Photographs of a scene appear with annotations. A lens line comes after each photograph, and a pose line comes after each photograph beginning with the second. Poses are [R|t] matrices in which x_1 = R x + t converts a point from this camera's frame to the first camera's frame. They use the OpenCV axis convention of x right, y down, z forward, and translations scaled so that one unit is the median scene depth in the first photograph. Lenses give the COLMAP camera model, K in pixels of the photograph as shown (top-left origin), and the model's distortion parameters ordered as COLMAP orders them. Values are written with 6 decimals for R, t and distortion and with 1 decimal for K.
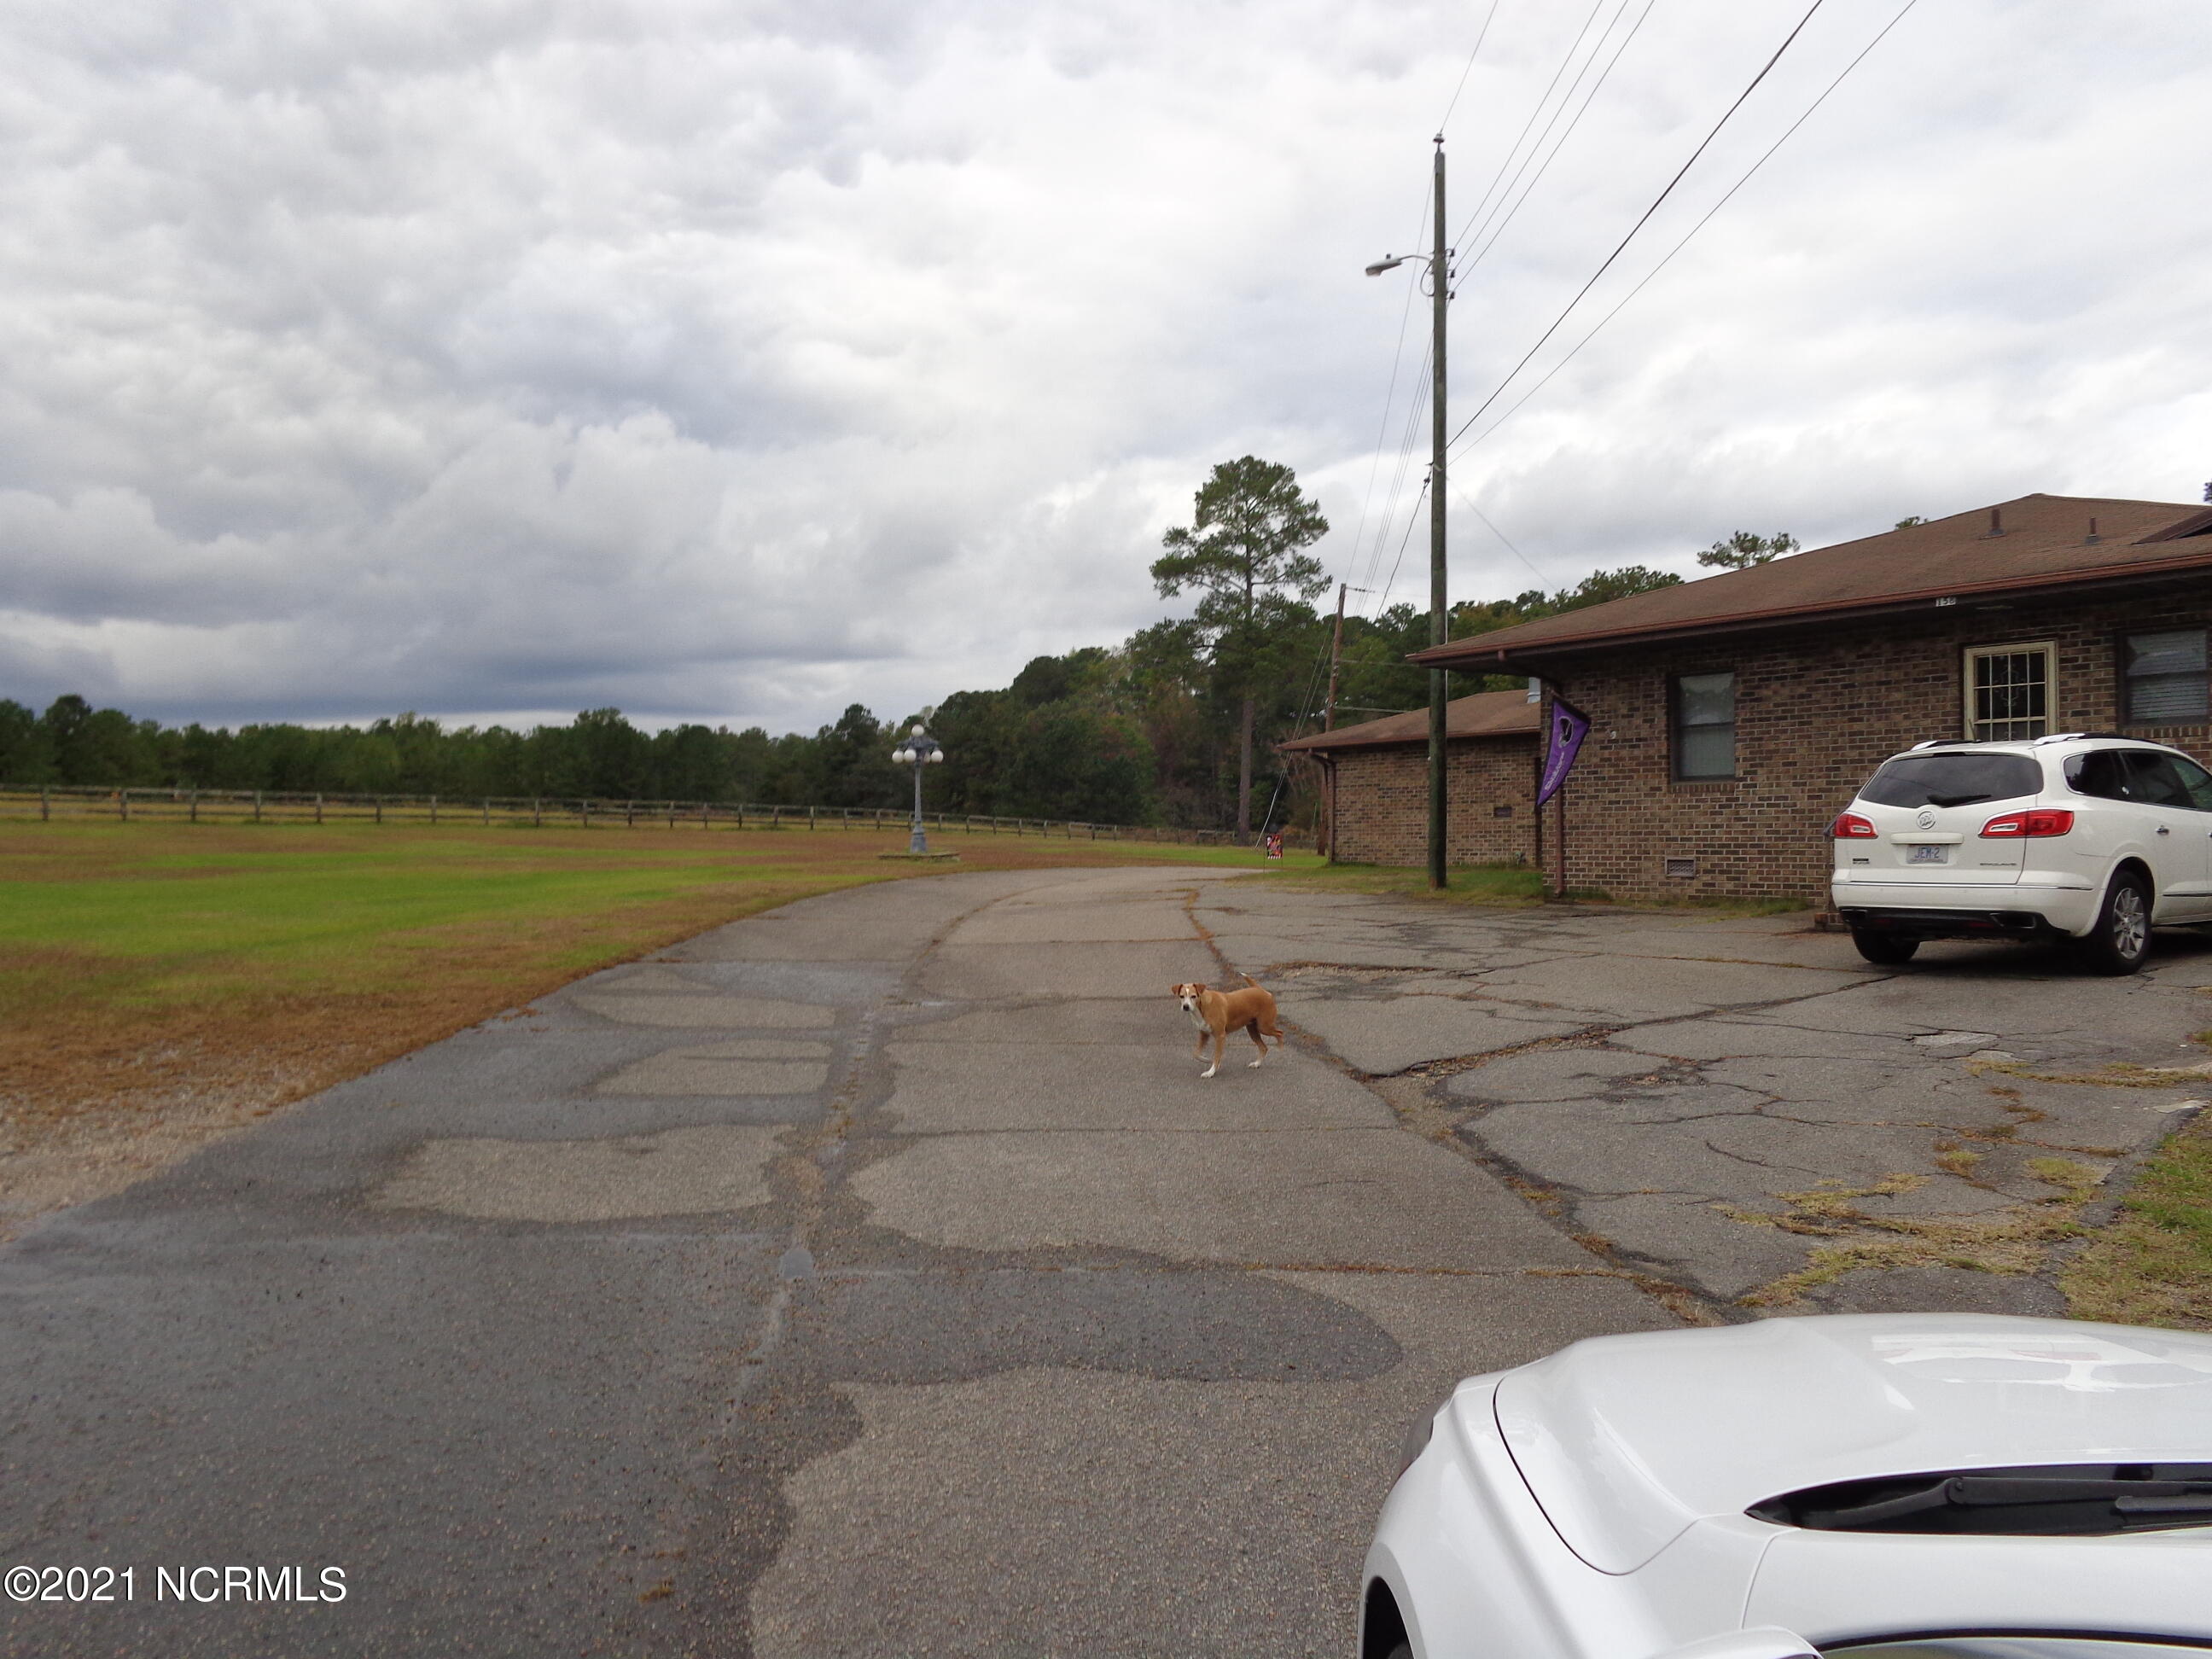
lens RADIAL K [[1654.3, 0, 1100.8], [0, 1654.3, 814.5], [0, 0, 1]] dist [-0.005163, 0.002358]
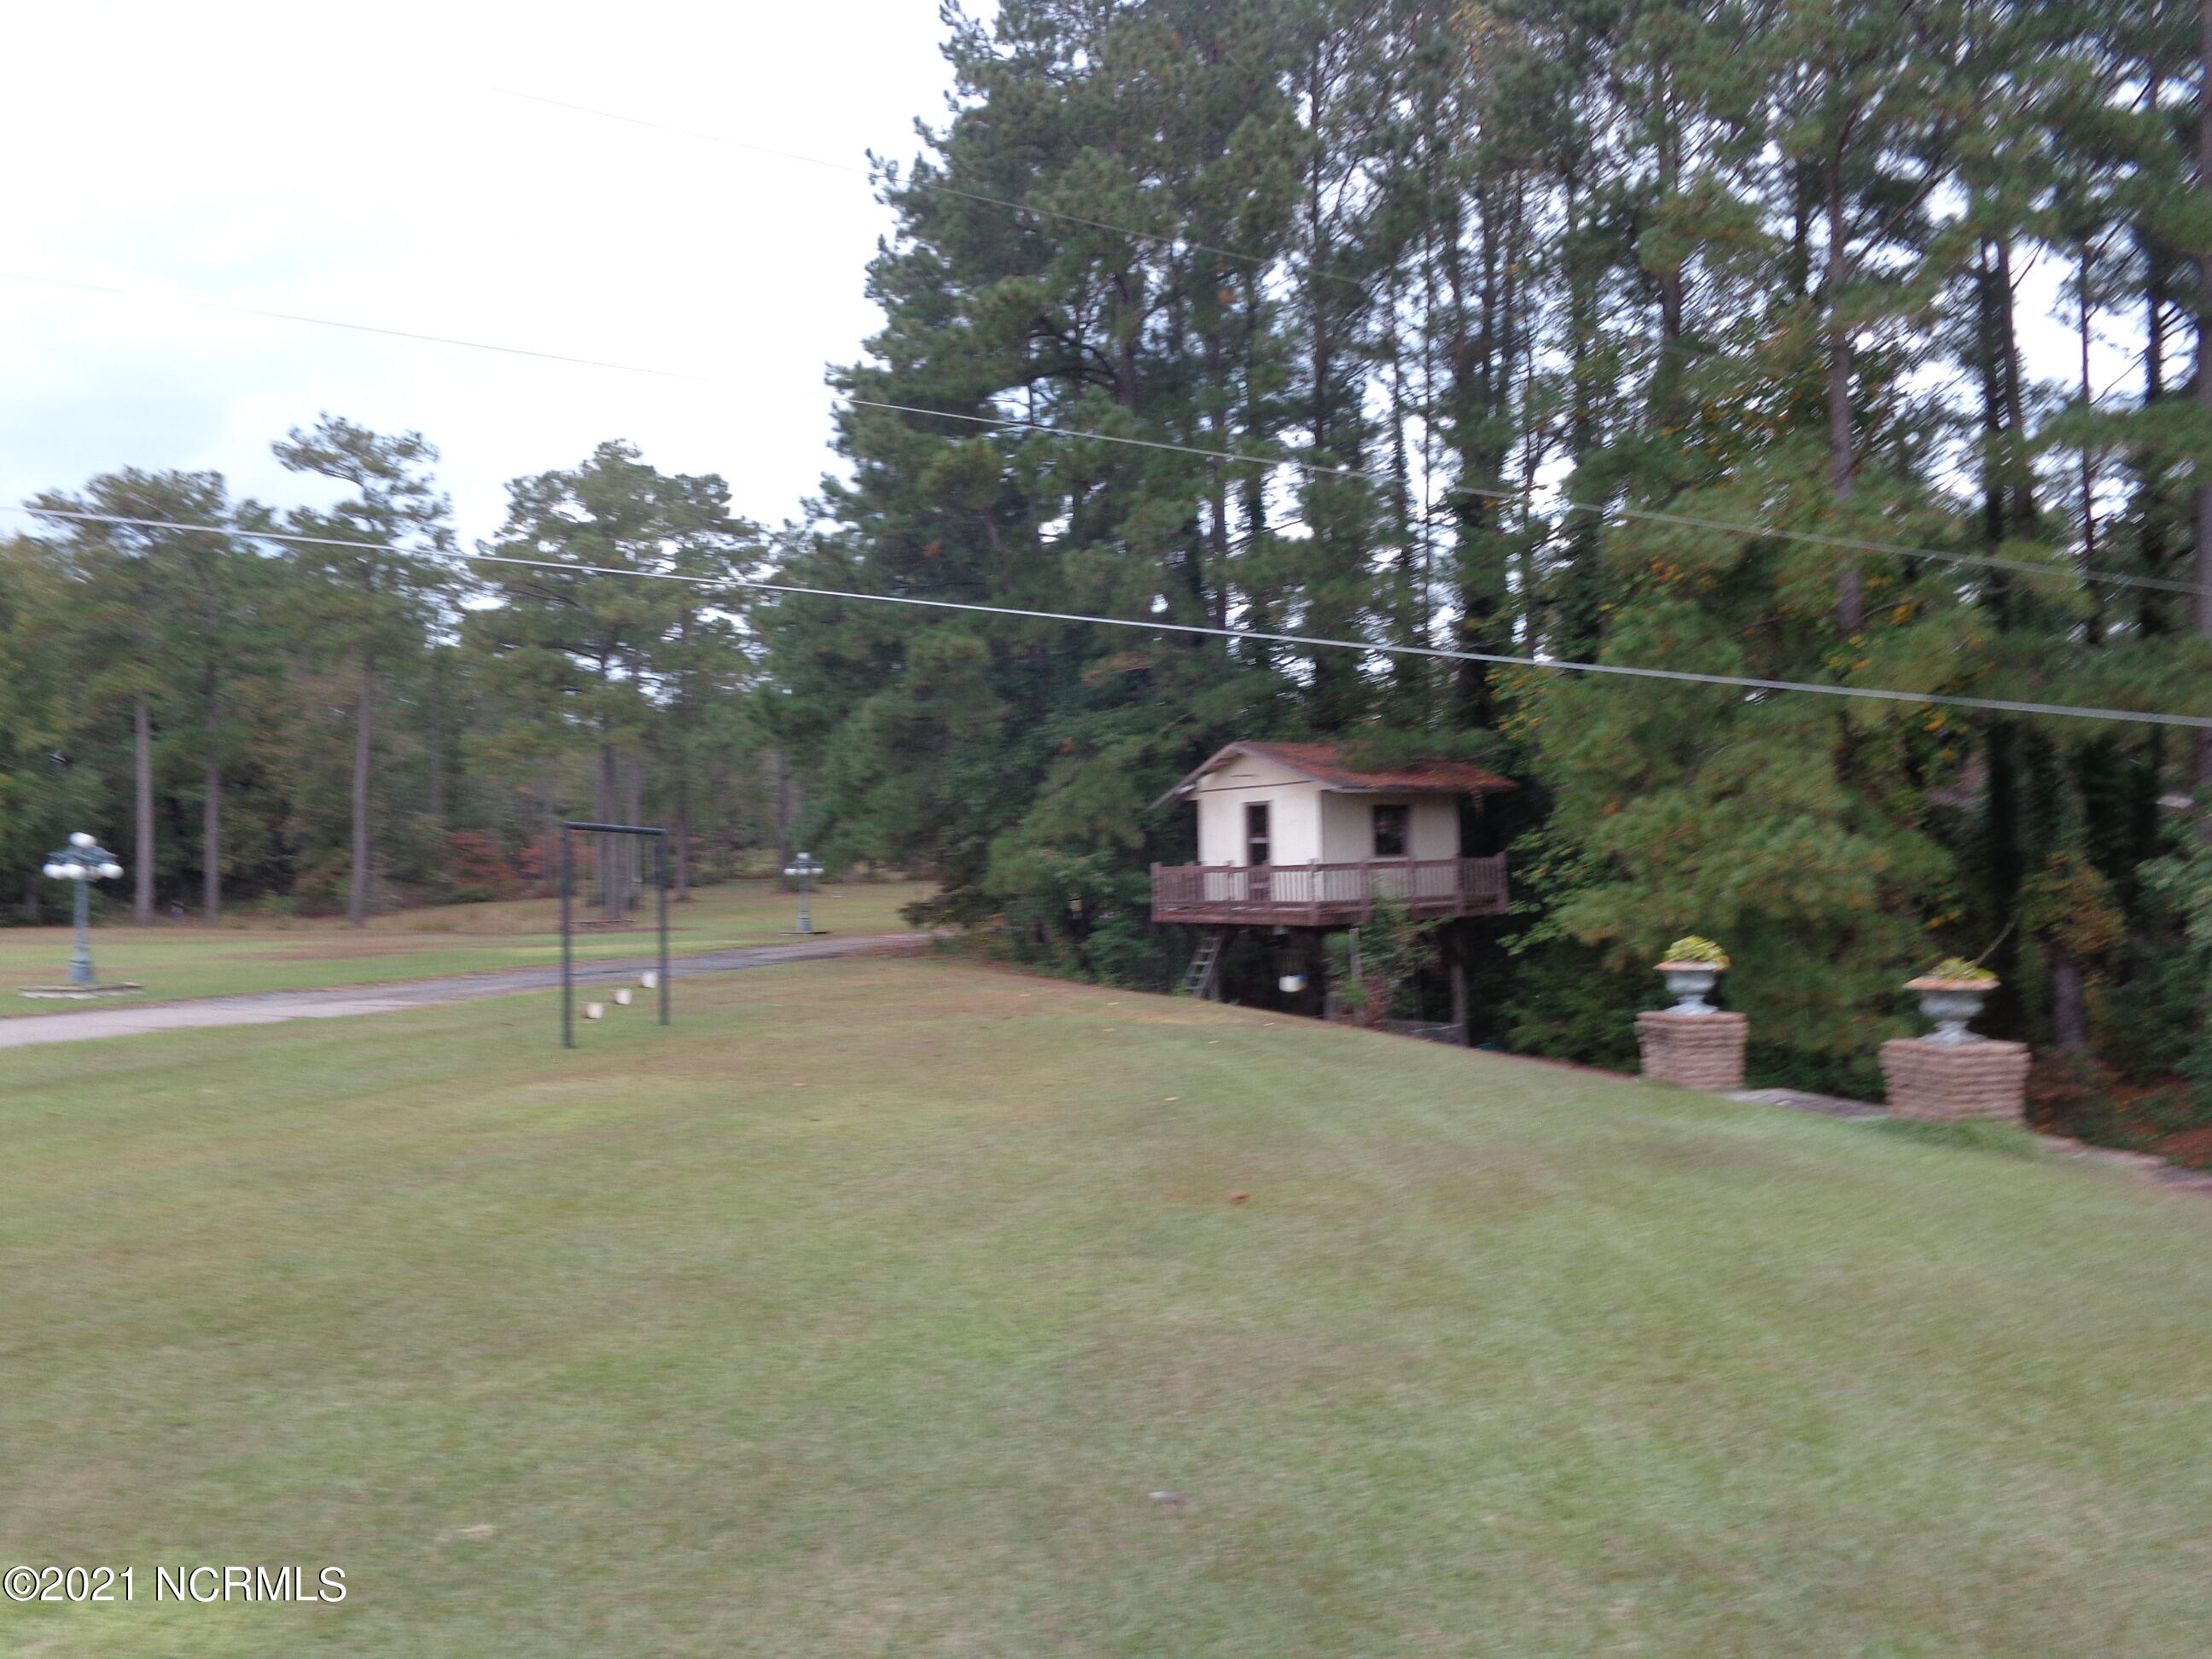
lens RADIAL K [[1654.3, 0, 1108.8], [0, 1654.3, 821.4], [0, 0, 1]] dist [-0.005163, 0.002358]
pose [[0.820870, 0.010374, 0.571021, 0.205960], [0.004685, 0.999679, -0.024896, 0.000384], [-0.571096, 0.023112, 0.820558, 0.242620]]
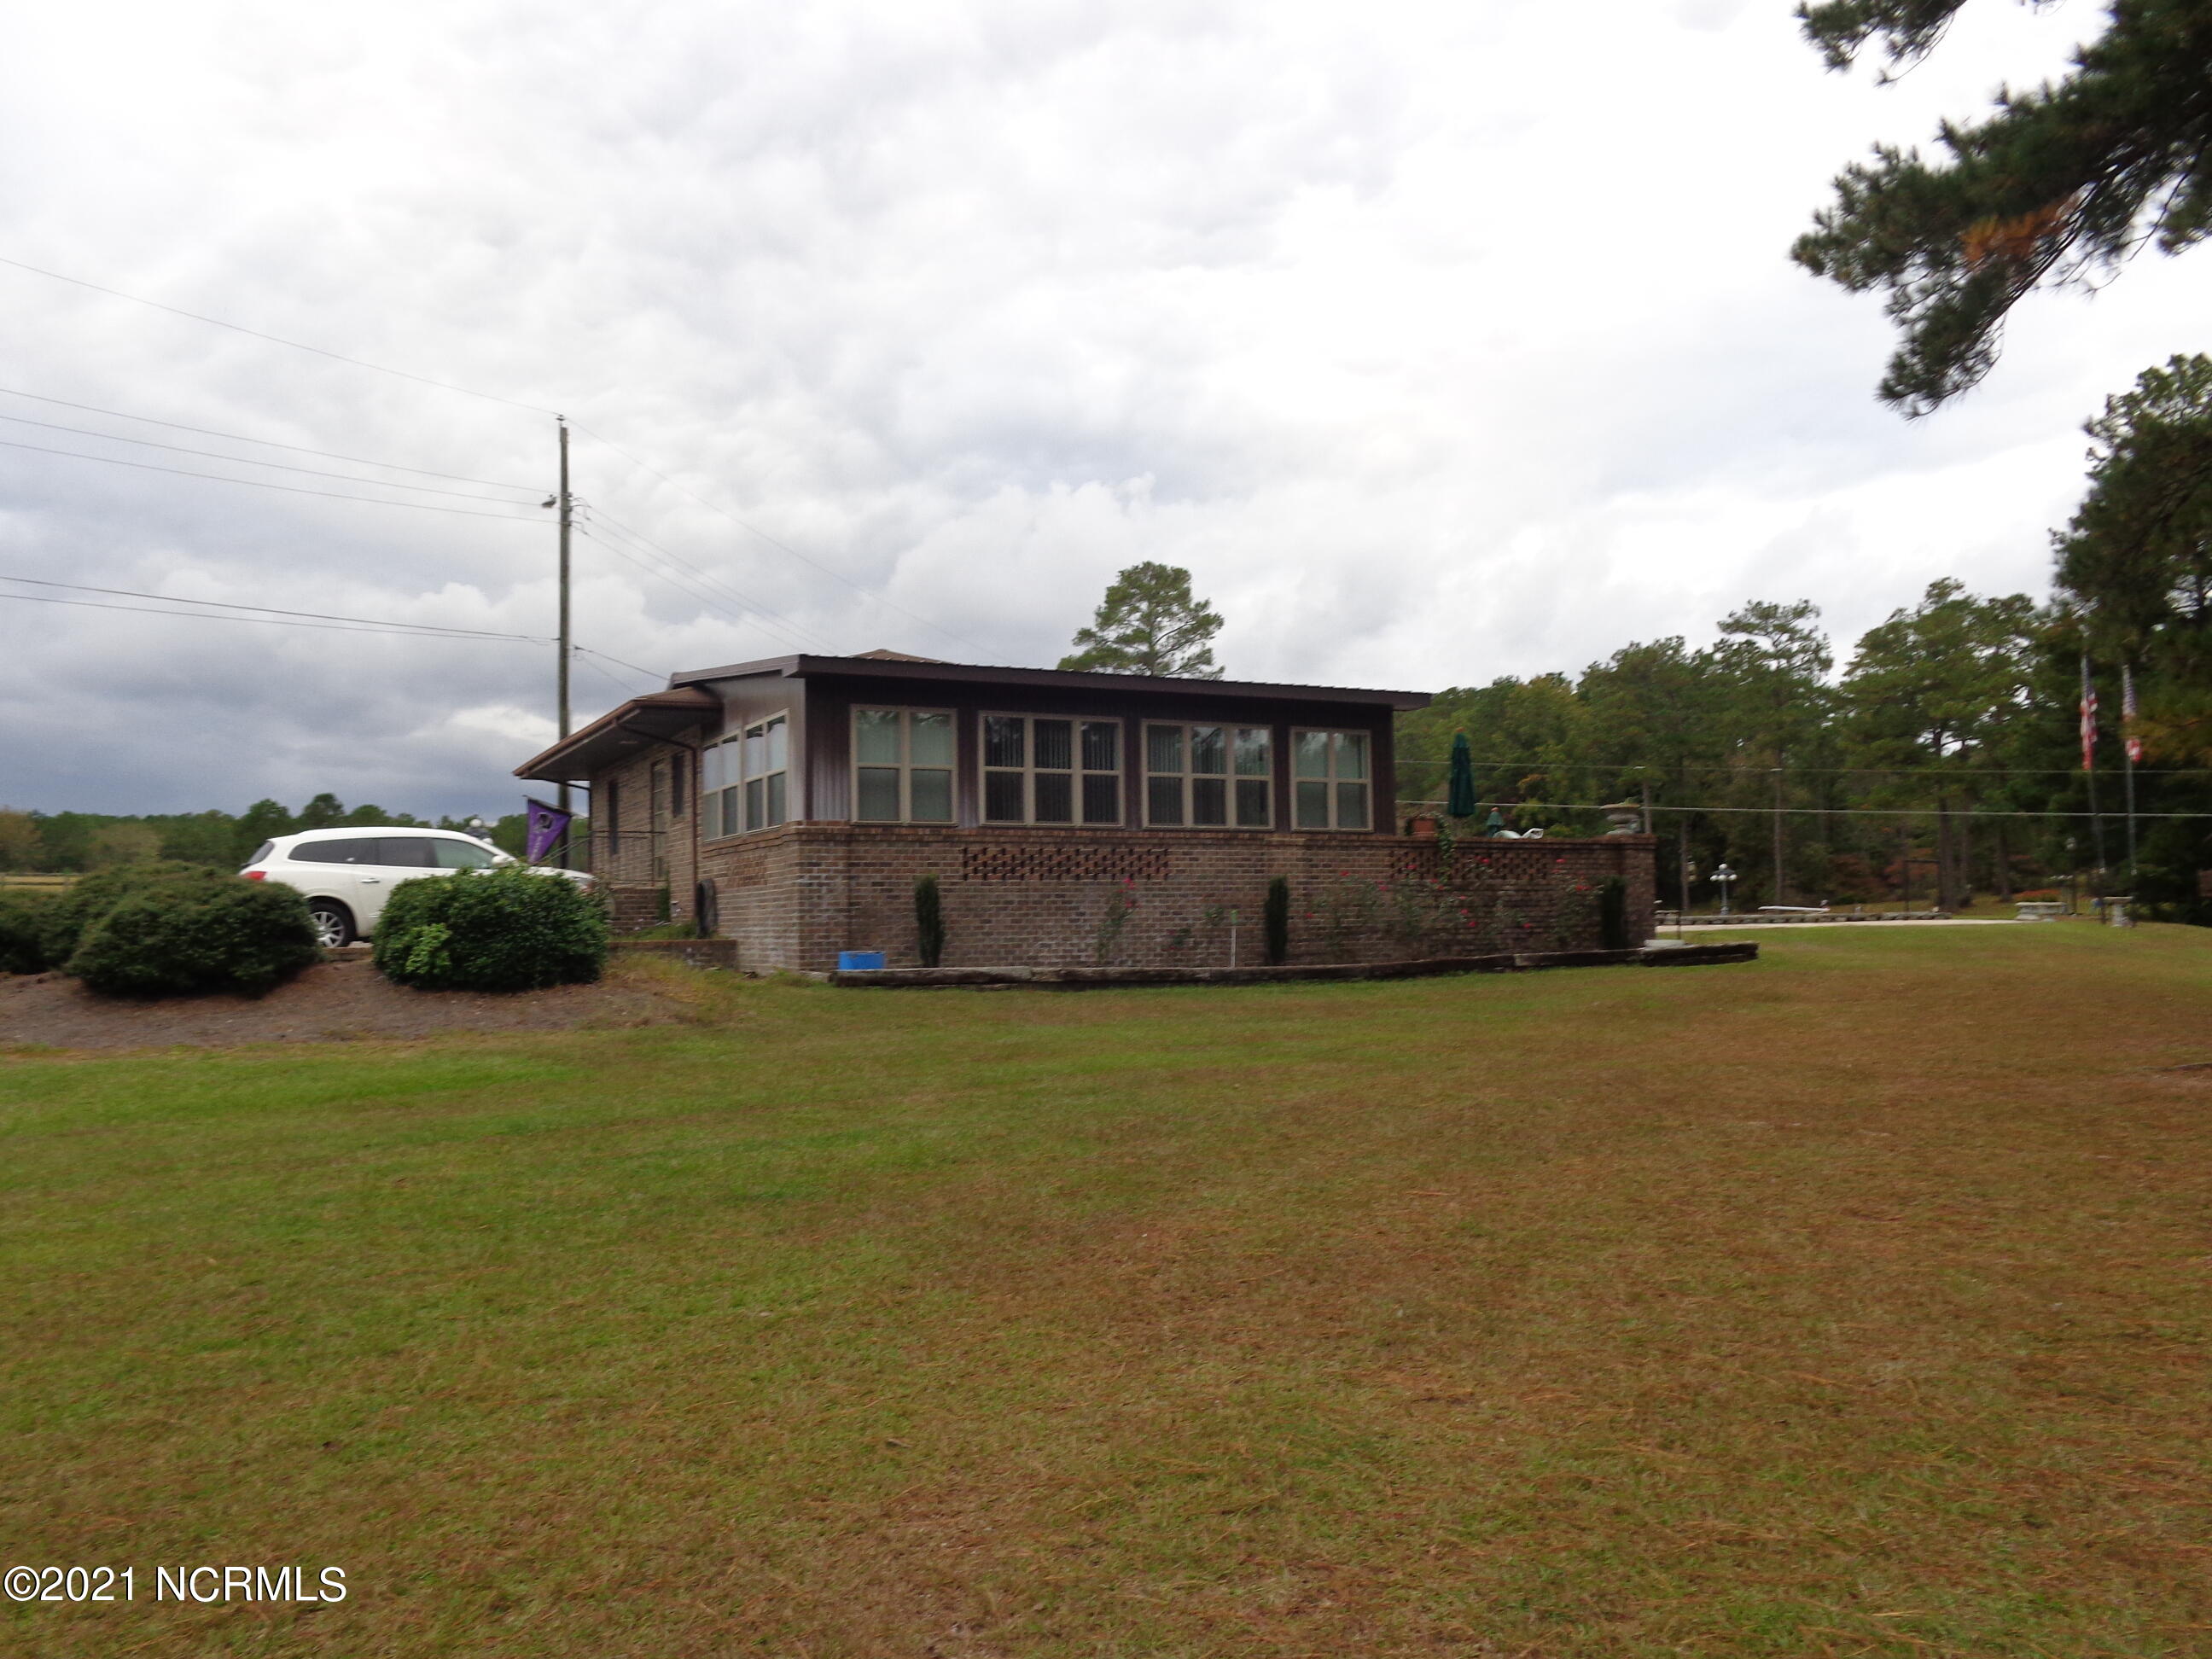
lens RADIAL K [[1654.3, 0, 1109.0], [0, 1654.3, 816.8], [0, 0, 1]] dist [-0.005163, 0.002358]
pose [[0.985398, -0.019530, -0.169146, 0.125099], [0.012067, 0.998912, -0.045038, 0.002445], [0.169841, 0.042339, 0.984561, -0.047865]]
